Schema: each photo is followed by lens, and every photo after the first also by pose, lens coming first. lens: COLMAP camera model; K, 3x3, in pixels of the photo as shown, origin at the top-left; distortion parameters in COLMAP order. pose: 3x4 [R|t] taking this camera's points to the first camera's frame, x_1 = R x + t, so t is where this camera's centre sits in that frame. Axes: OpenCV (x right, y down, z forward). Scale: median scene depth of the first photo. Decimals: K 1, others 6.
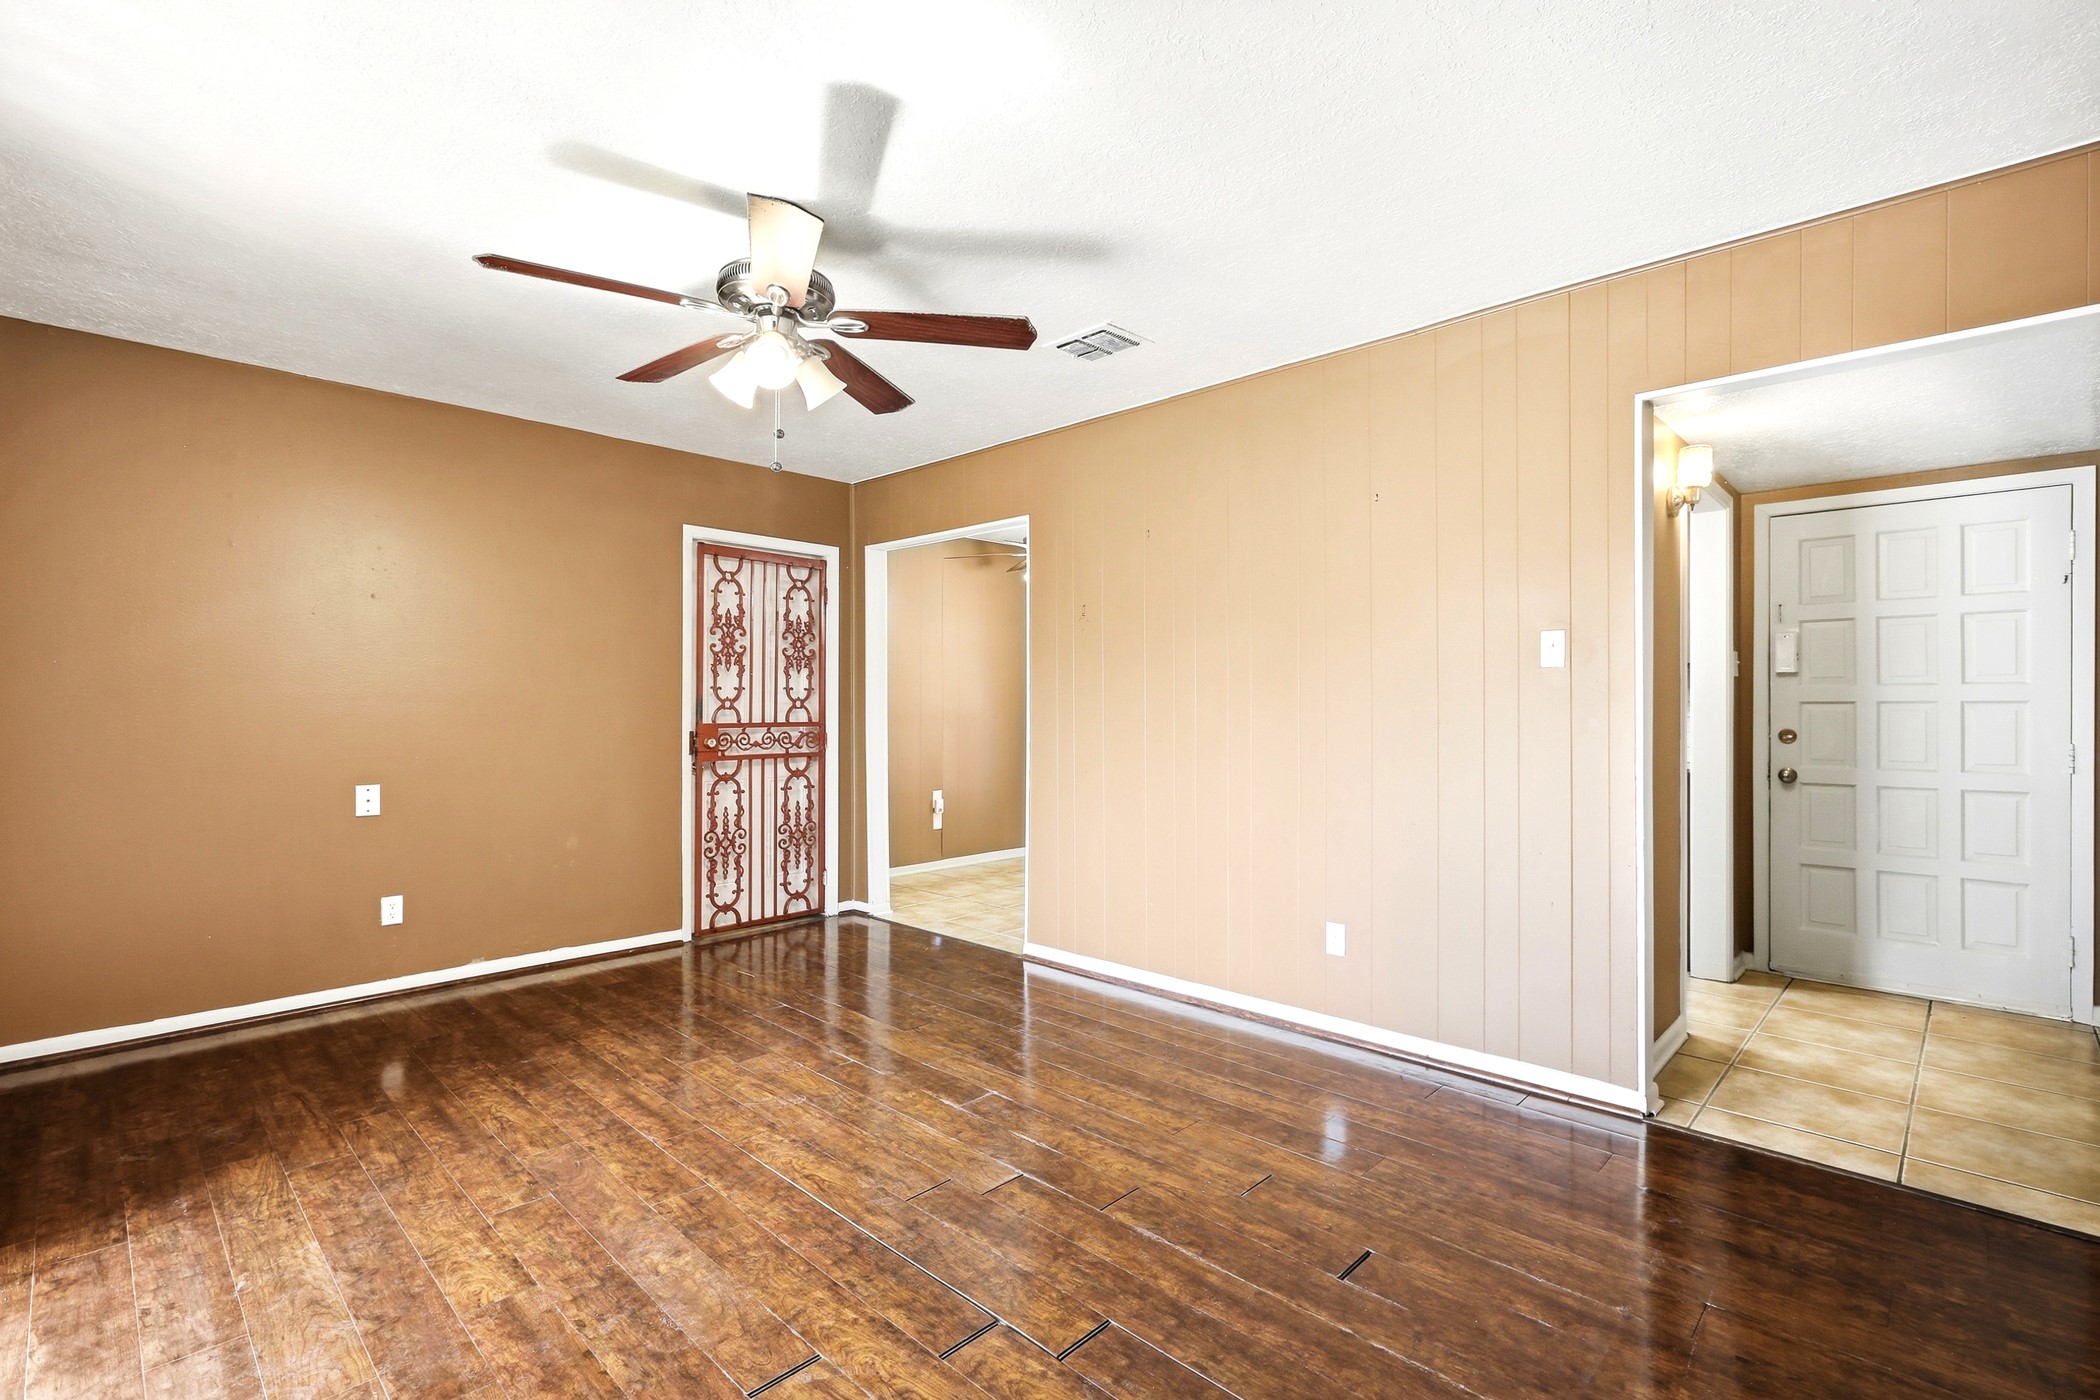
lens RADIAL K [[956.1, 0, 1043.0], [0, 956.1, 704.4], [0, 0, 1]] dist [-0.004927, 0.003458]
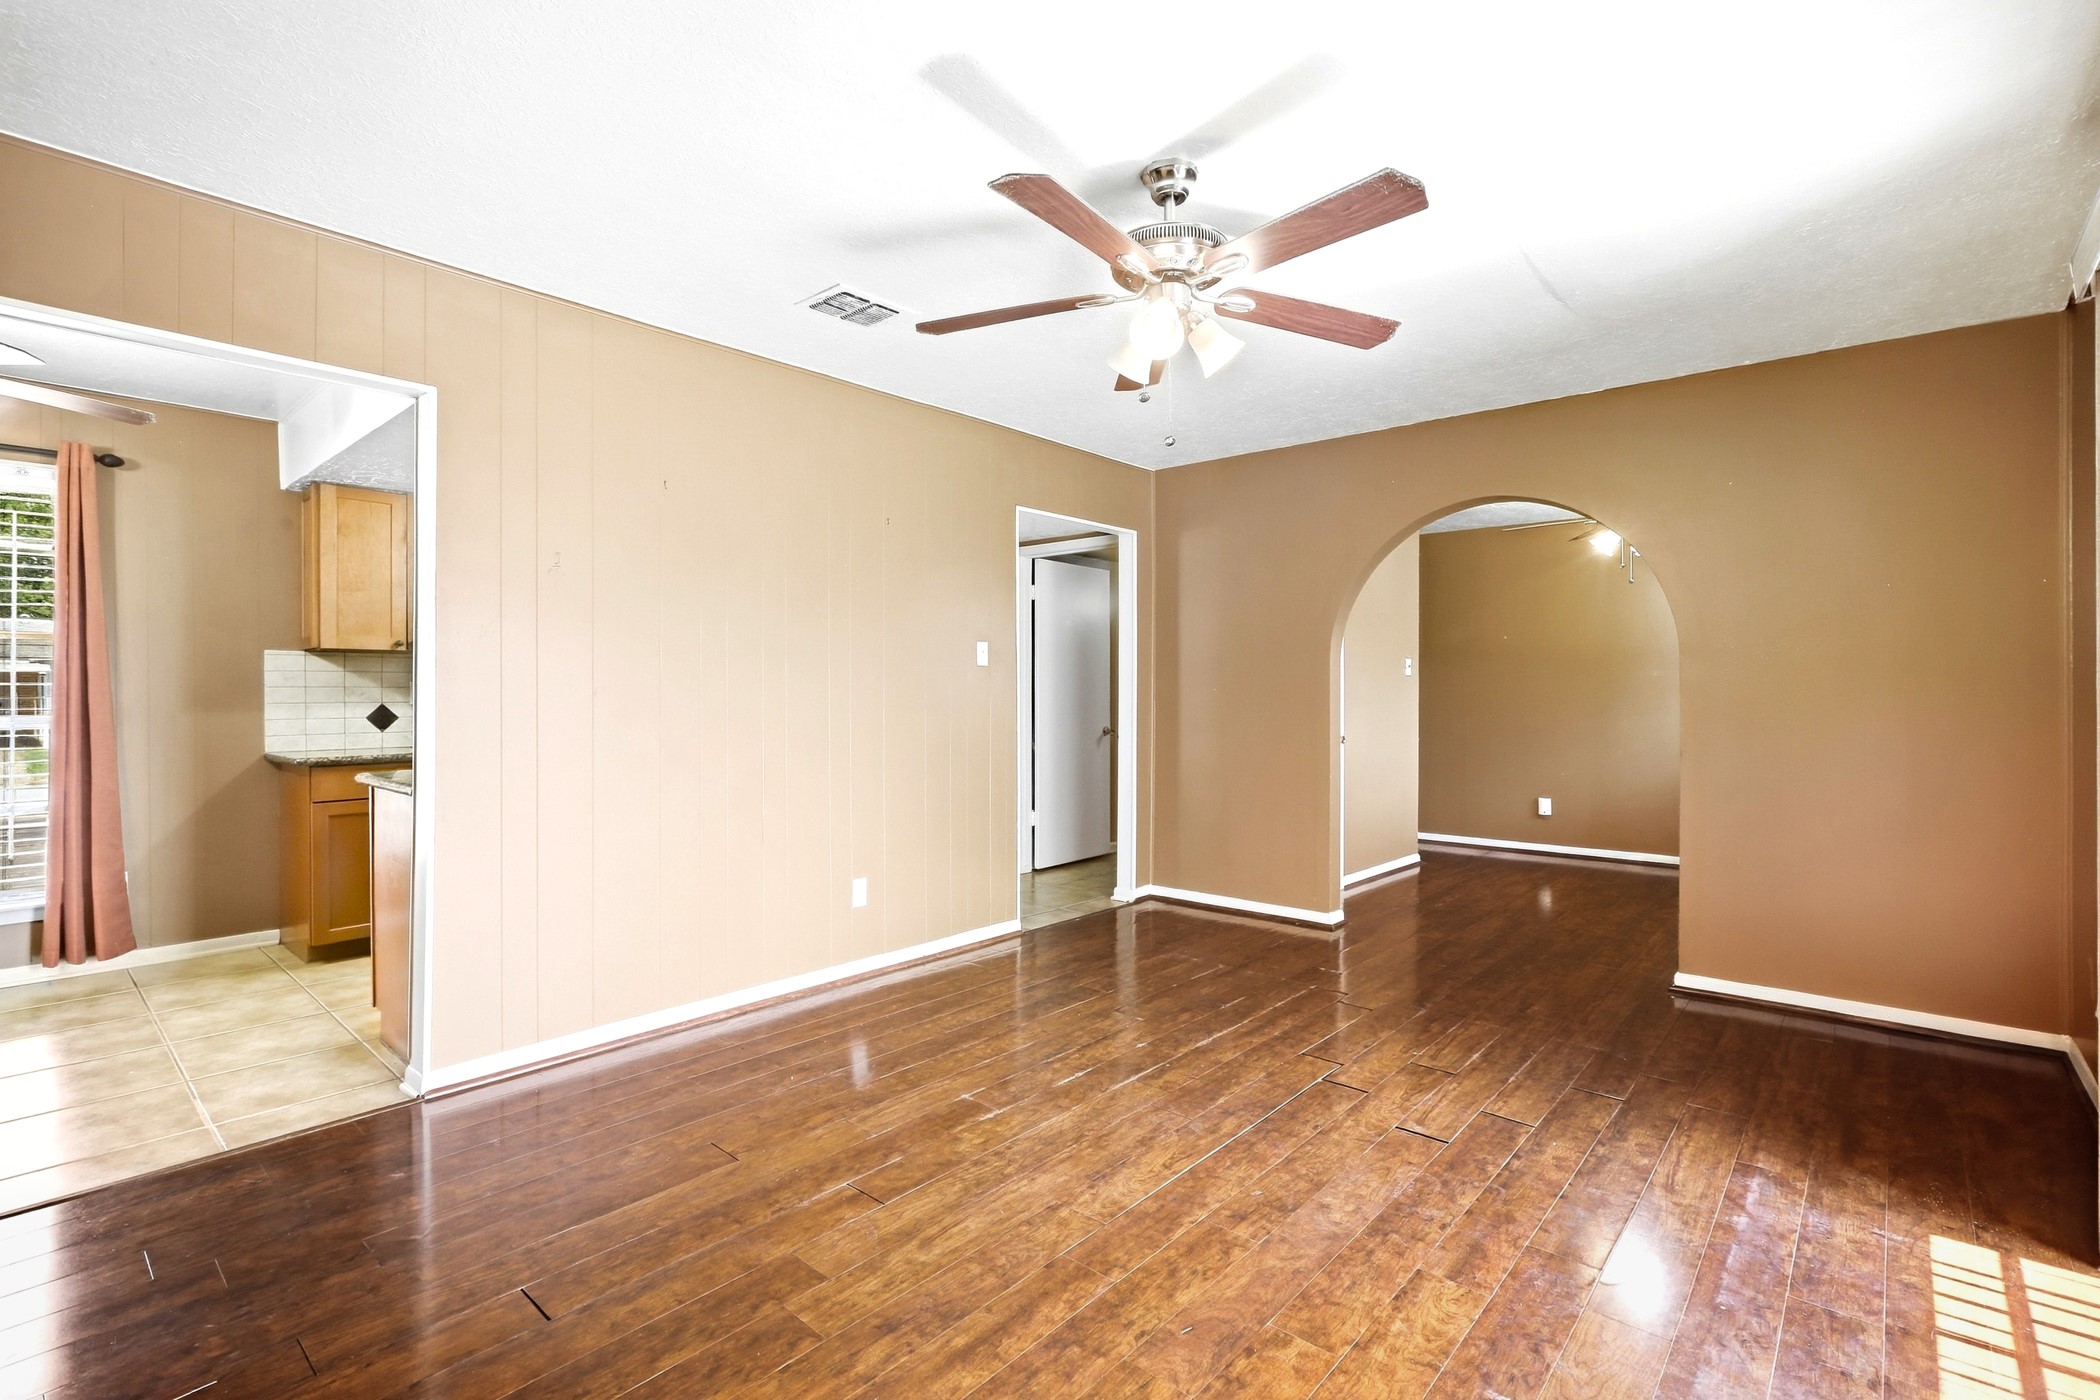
lens RADIAL K [[956.1, 0, 1060.2], [0, 956.1, 700.4], [0, 0, 1]] dist [-0.004927, 0.003458]
pose [[-0.056530, -0.009803, 0.998353, -0.611093], [-0.002697, 0.999950, 0.009666, -0.000028], [-0.998397, -0.002146, -0.056554, 0.581519]]
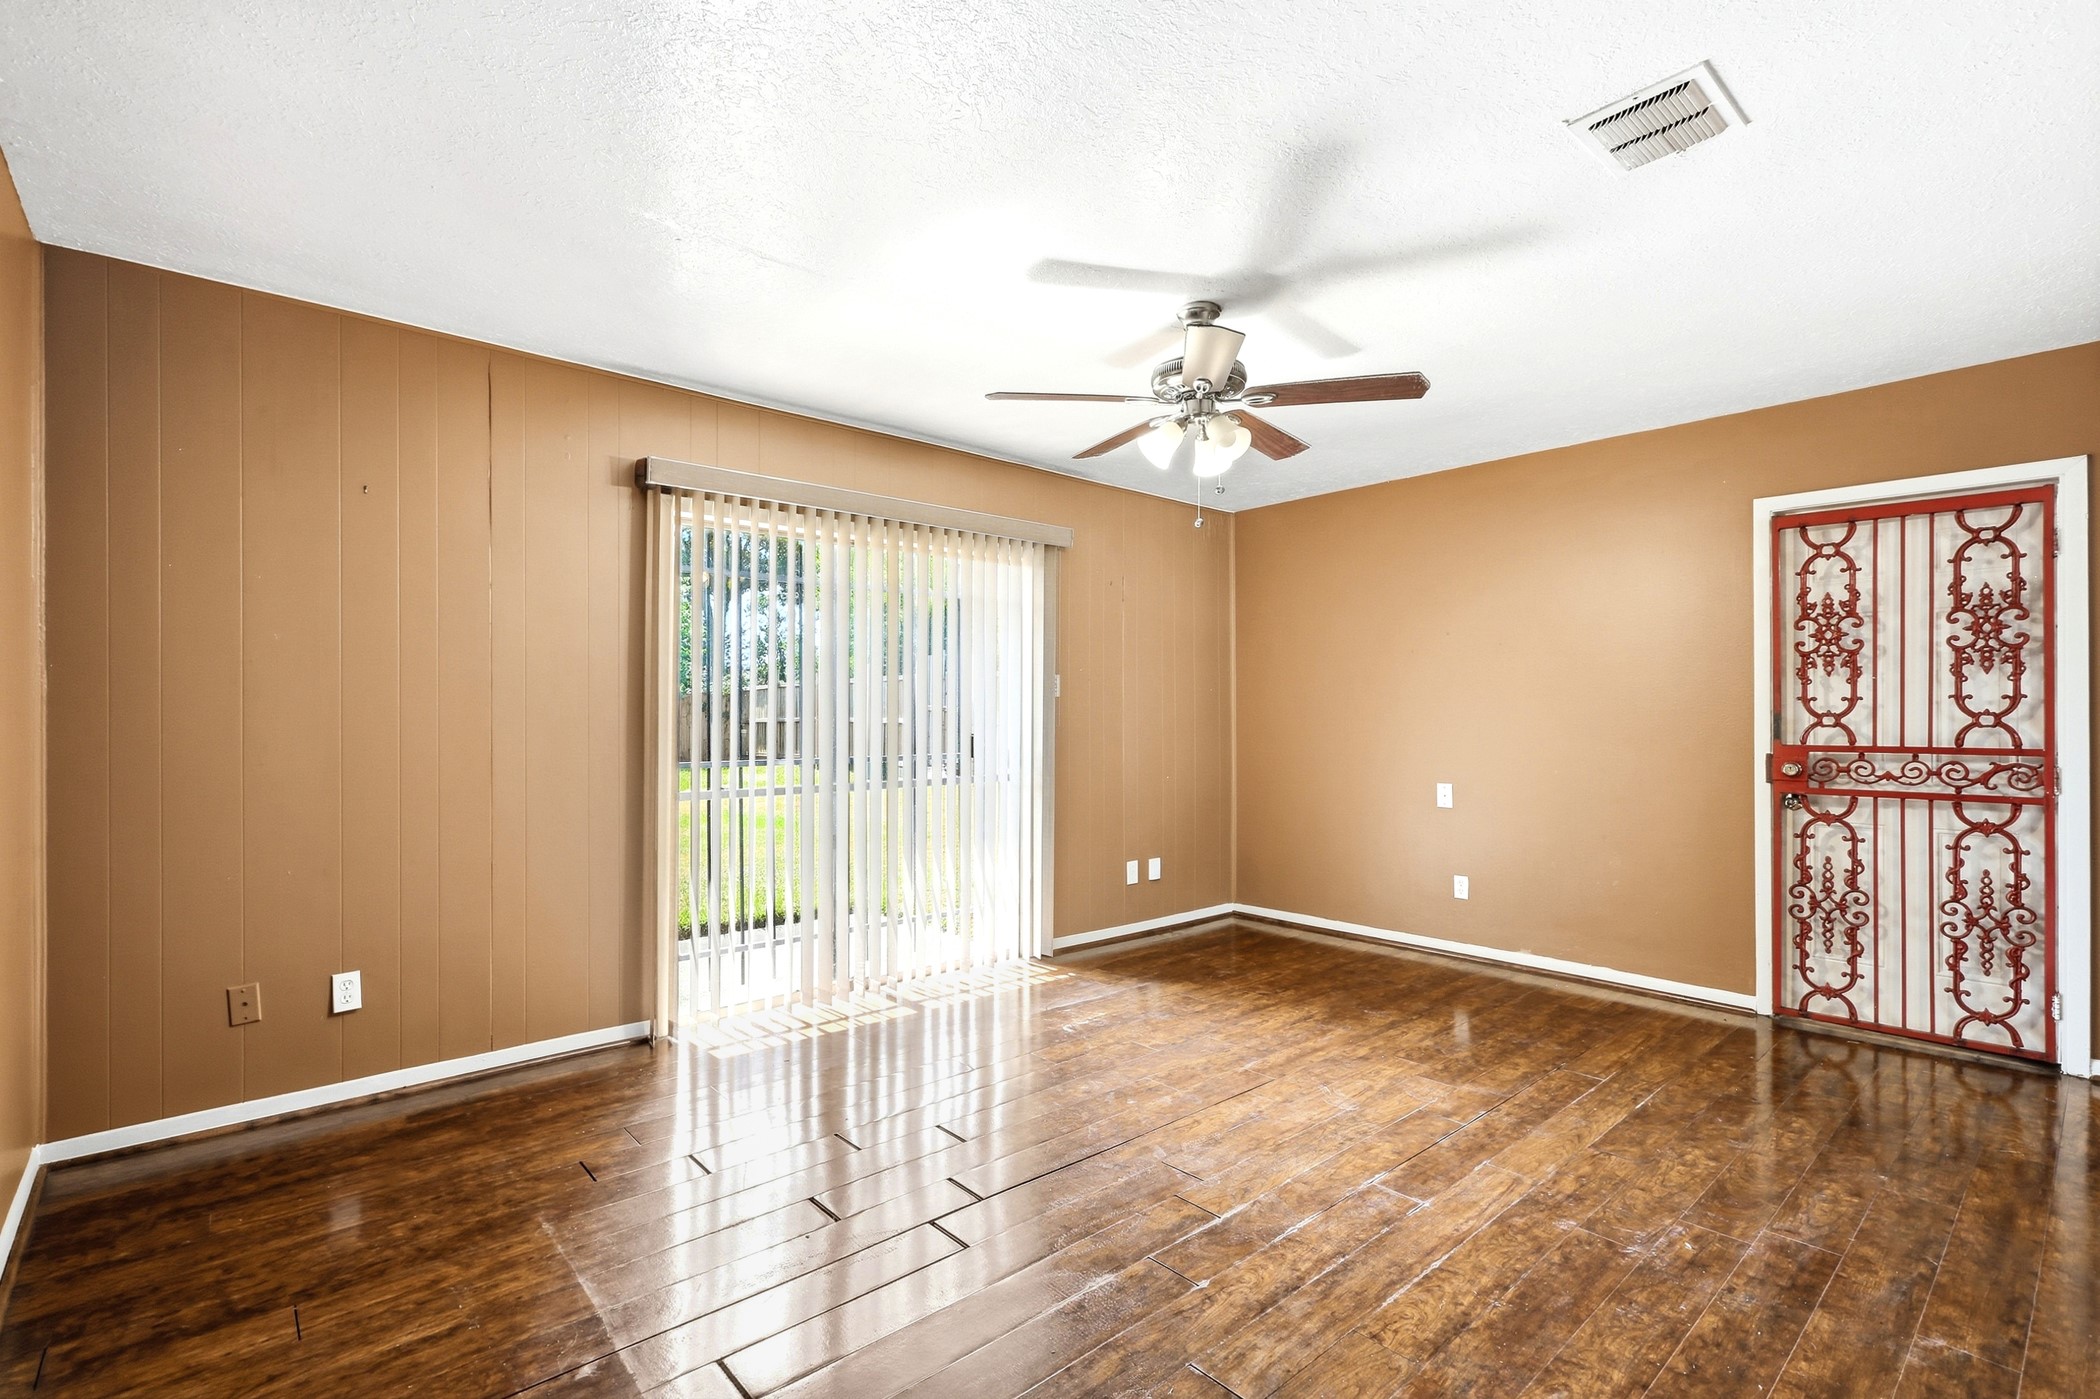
lens RADIAL K [[956.1, 0, 1050.9], [0, 956.1, 710.7], [0, 0, 1]] dist [-0.004927, 0.003458]
pose [[-0.075973, -0.008506, -0.997074, 0.469772], [-0.000759, 0.999964, -0.008473, -0.000740], [0.997110, 0.000114, -0.075977, 0.452965]]
